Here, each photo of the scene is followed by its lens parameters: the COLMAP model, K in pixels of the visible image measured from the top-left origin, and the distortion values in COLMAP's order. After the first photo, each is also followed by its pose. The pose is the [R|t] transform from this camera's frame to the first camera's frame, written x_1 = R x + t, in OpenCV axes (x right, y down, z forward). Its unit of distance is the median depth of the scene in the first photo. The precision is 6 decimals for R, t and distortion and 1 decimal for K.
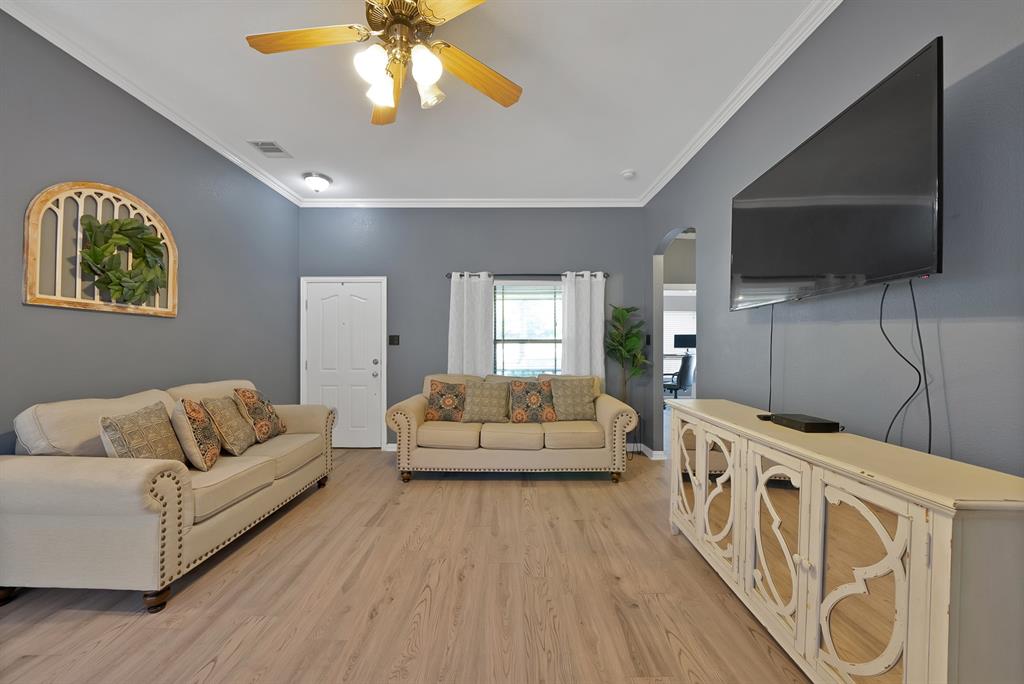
lens RADIAL K [[373.3, 0, 503.0], [0, 373.3, 347.6], [0, 0, 1]] dist [-0.021160, 0.000059]
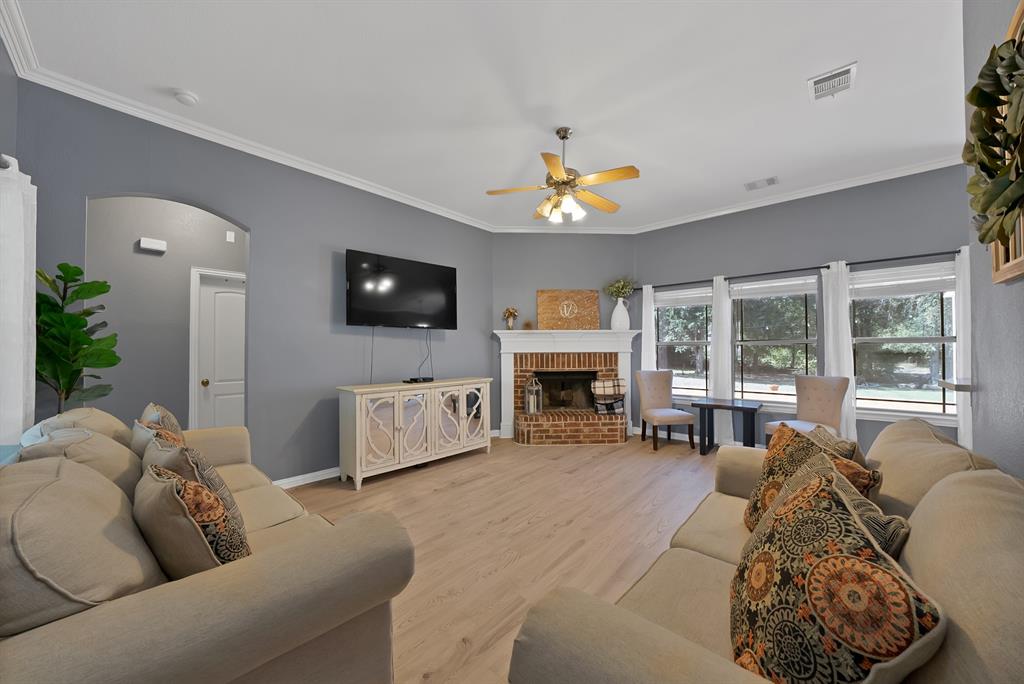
lens RADIAL K [[373.3, 0, 511.3], [0, 373.3, 346.1], [0, 0, 1]] dist [-0.021160, 0.000059]
pose [[-0.759930, 0.003866, 0.649994, -1.446146], [0.004289, 0.999990, -0.000933, -0.021718], [-0.649991, 0.002079, -0.759939, 2.864293]]
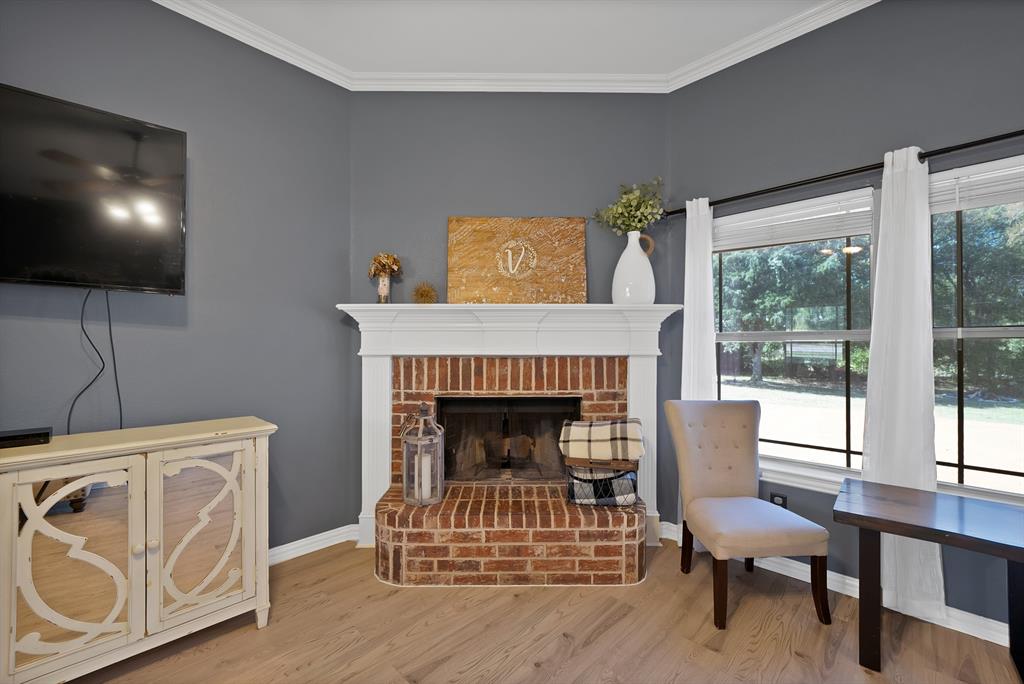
lens RADIAL K [[417.1, 0, 514.7], [0, 417.1, 345.9], [0, 0, 1]] dist [0.000145, 0.000265]
pose [[-0.733947, -0.004193, 0.679194, -0.720630], [-0.001599, 0.999989, 0.004446, -0.009473], [-0.679205, 0.002177, -0.733946, 1.033275]]
